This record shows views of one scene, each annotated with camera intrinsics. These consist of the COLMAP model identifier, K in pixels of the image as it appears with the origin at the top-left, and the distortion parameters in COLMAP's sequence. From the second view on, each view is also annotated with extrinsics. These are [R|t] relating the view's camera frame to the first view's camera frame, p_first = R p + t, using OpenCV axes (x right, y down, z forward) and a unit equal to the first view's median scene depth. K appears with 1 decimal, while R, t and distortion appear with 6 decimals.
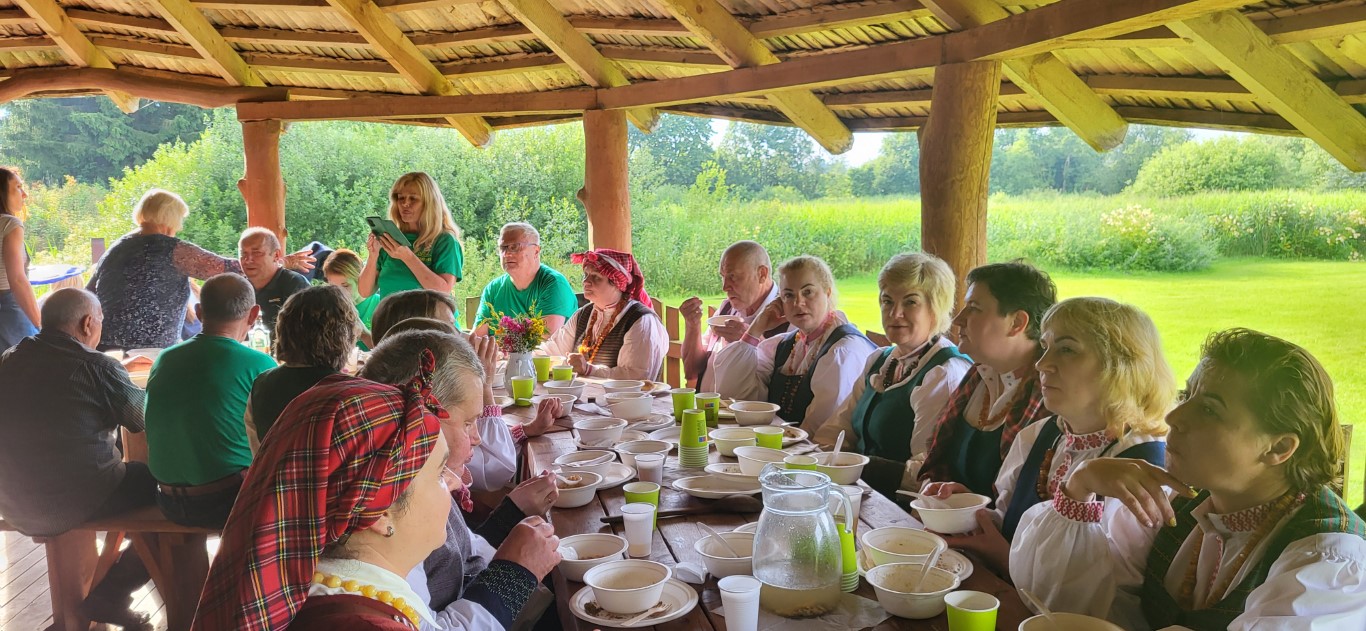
lens RADIAL K [[951.5, 0, 685.1], [0, 951.5, 316.9], [0, 0, 1]] dist [0.013317, -0.002559]
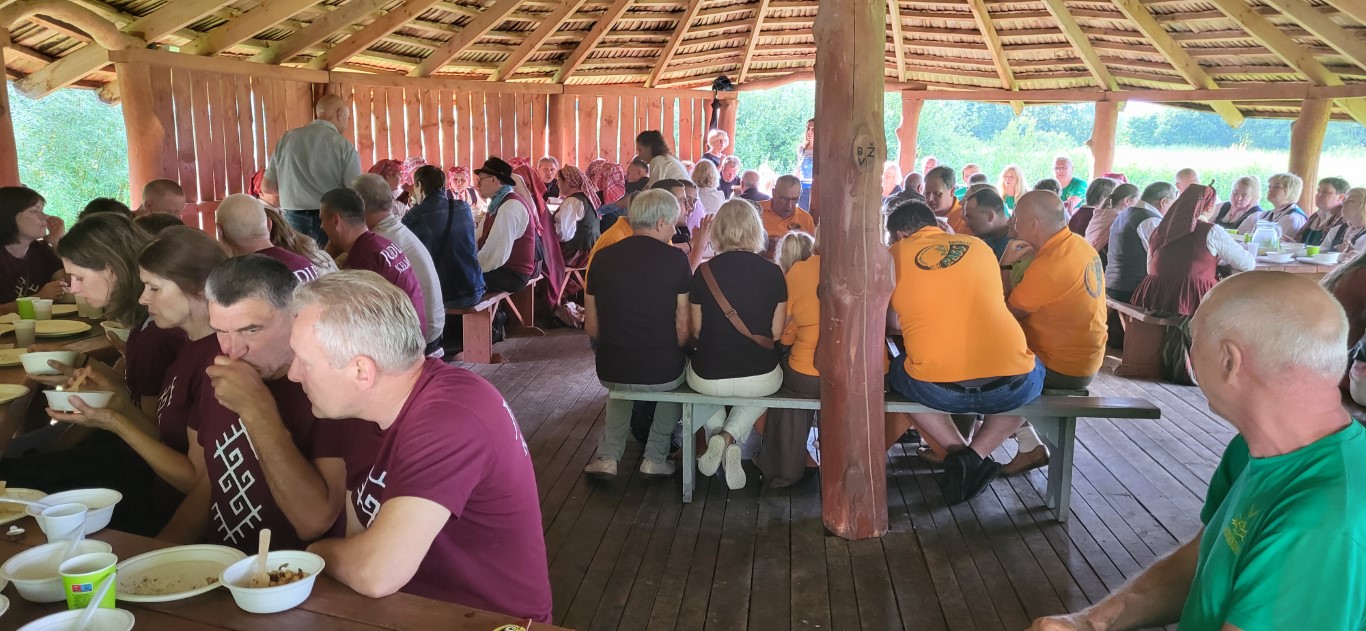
lens RADIAL K [[951.5, 0, 678.7], [0, 951.5, 311.6], [0, 0, 1]] dist [0.013317, -0.002559]
pose [[0.968005, 0.085071, -0.236070, -0.427432], [-0.070667, 0.995122, 0.068836, 0.145714], [0.240774, -0.049951, 0.969295, -1.155330]]
